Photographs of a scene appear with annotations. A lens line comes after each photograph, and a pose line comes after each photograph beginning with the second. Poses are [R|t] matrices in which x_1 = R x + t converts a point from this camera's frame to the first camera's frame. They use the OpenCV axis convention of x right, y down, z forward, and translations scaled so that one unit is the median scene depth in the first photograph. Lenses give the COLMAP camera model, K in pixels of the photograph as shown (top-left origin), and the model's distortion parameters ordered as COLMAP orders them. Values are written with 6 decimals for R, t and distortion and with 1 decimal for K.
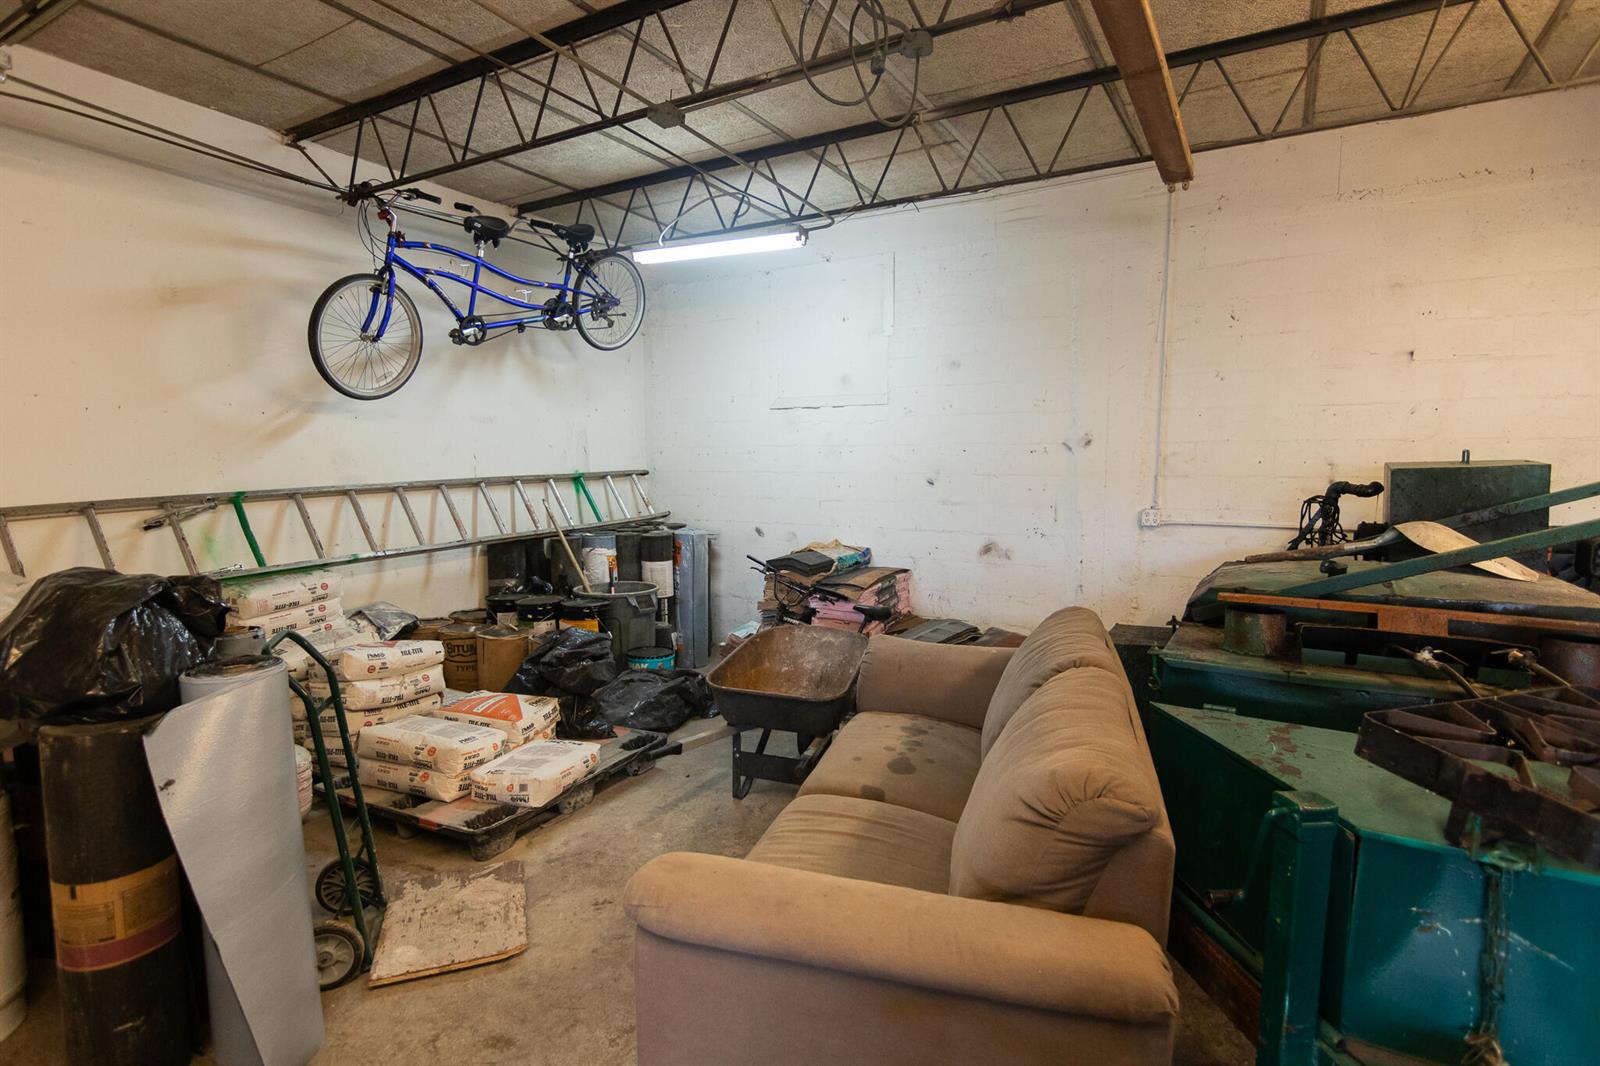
lens RADIAL K [[813.2, 0, 784.0], [0, 813.2, 540.6], [0, 0, 1]] dist [-0.007267, 0.005741]
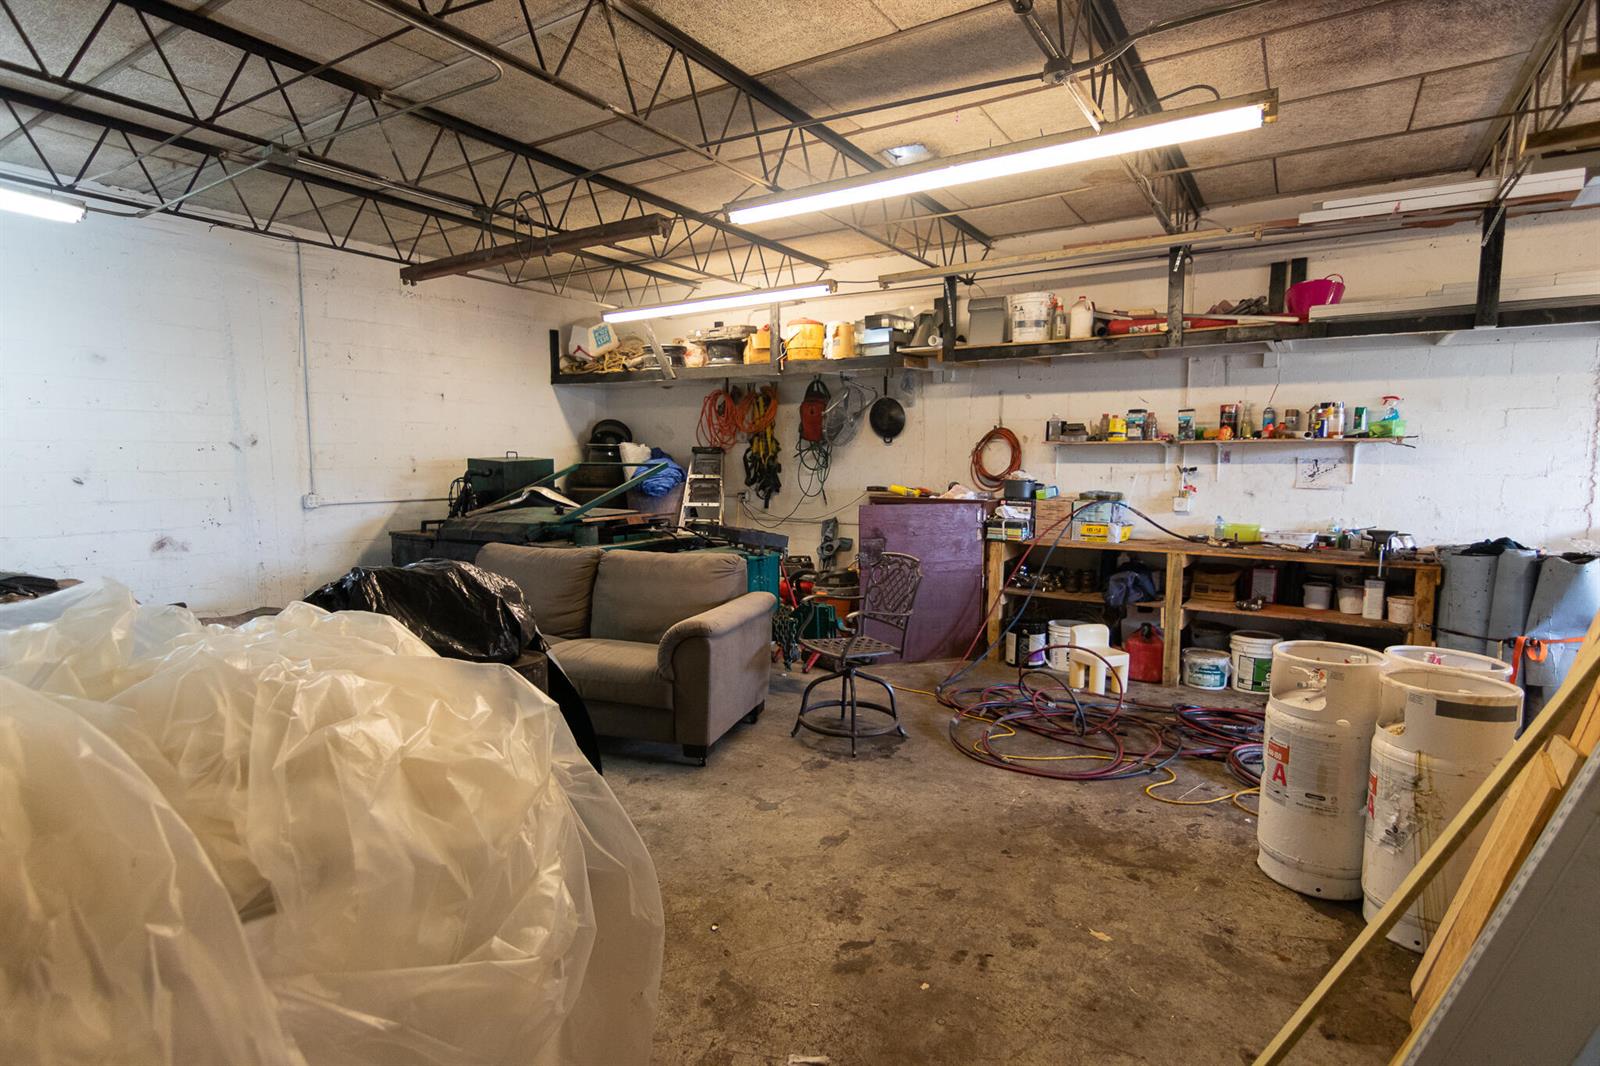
lens RADIAL K [[813.2, 0, 799.8], [0, 813.2, 545.4], [0, 0, 1]] dist [-0.007267, 0.005741]
pose [[0.018554, -0.110917, 0.993656, -0.847894], [0.098033, 0.989241, 0.108594, -0.023203], [-0.995010, 0.095396, 0.029228, 0.191232]]
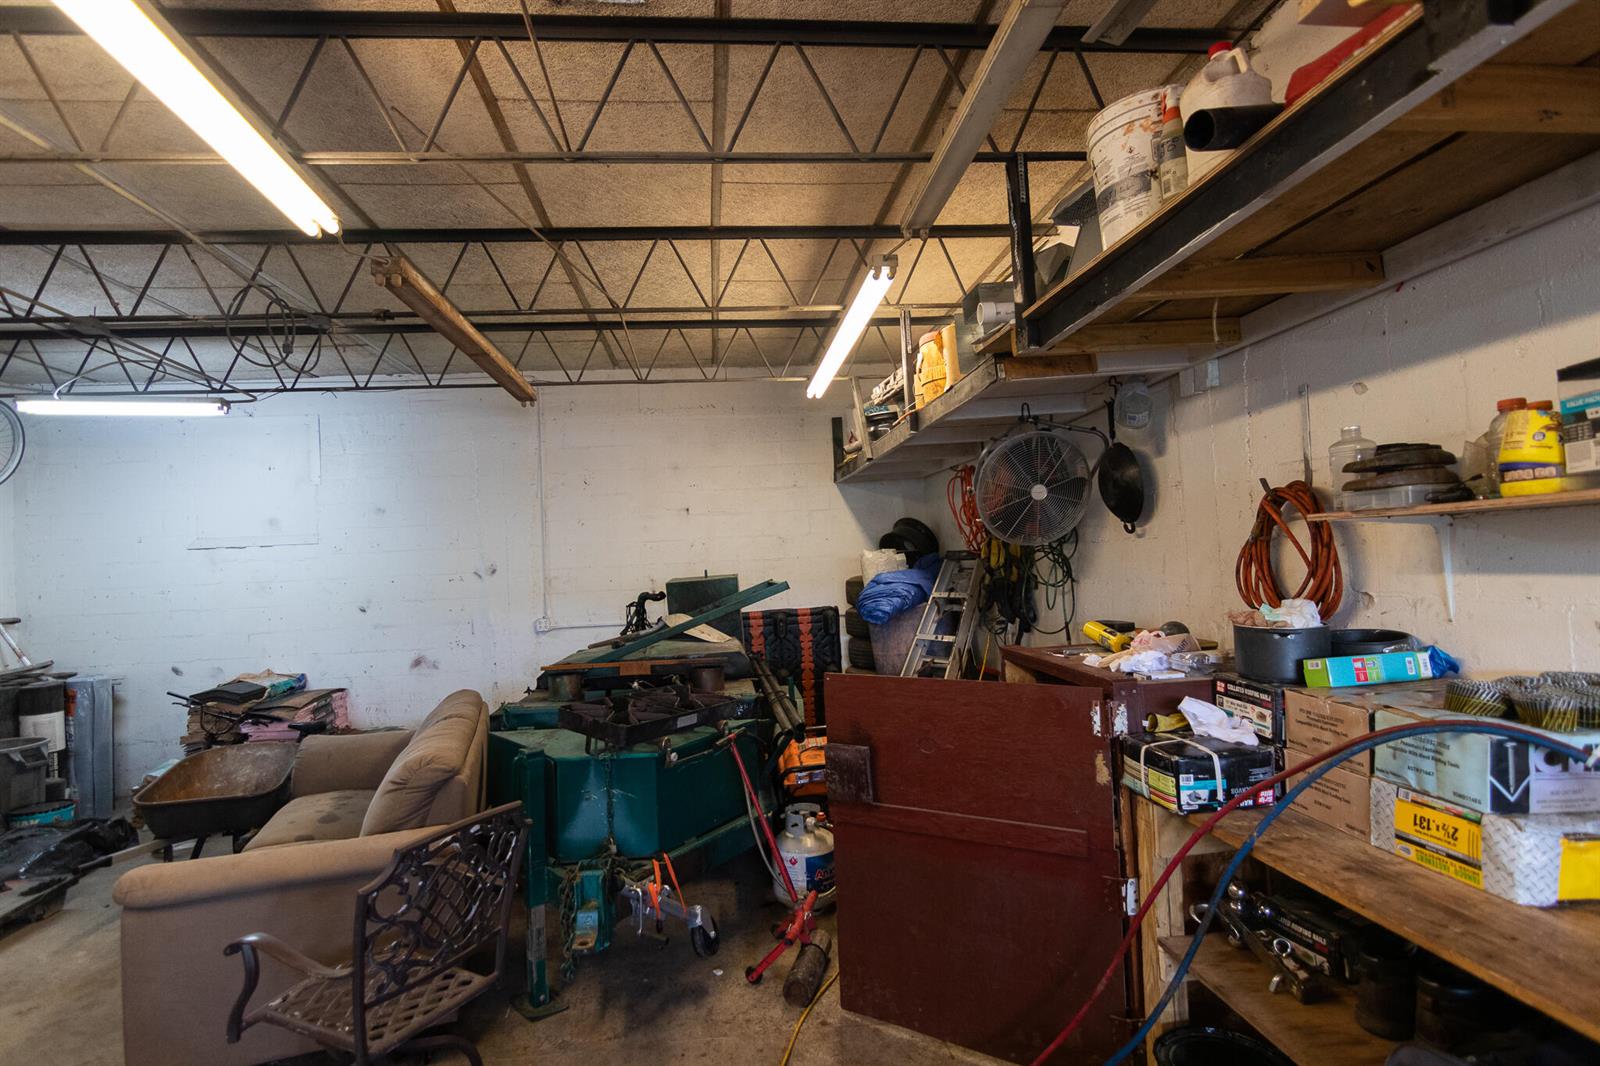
lens RADIAL K [[813.2, 0, 793.2], [0, 813.2, 541.9], [0, 0, 1]] dist [-0.007267, 0.005741]
pose [[0.801660, -0.019195, 0.597472, -0.020663], [0.103722, 0.988790, -0.107403, 0.023557], [-0.588713, 0.148072, 0.794665, -0.345378]]
